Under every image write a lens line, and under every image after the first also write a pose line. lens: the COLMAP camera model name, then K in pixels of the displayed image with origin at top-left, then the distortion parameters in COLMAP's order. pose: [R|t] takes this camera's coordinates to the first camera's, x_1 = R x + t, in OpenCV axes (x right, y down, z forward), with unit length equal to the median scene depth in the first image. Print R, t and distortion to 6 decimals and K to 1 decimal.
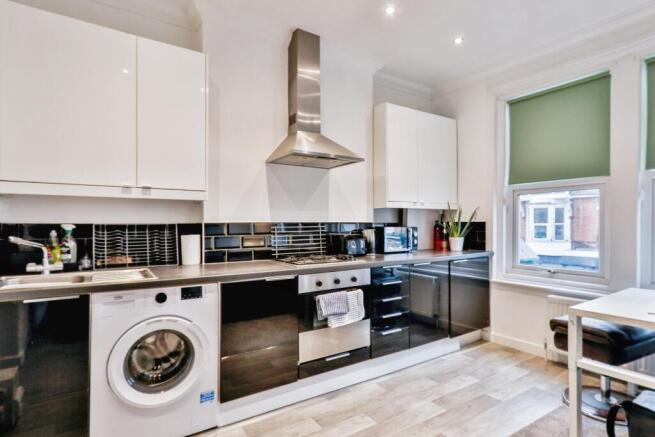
lens RADIAL K [[355.6, 0, 326.6], [0, 355.6, 221.4], [0, 0, 1]] dist [0.022295, 0.000491]
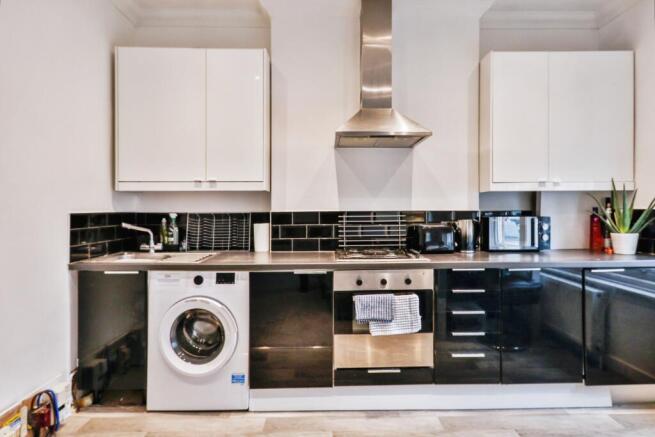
lens RADIAL K [[355.9, 0, 326.8], [0, 355.9, 214.2], [0, 0, 1]] dist [0.023912, 0.000726]
pose [[0.841290, 0.002782, -0.540577, 0.361783], [0.006553, 0.999861, 0.015342, -0.004779], [0.540544, -0.016450, 0.841155, 0.214562]]
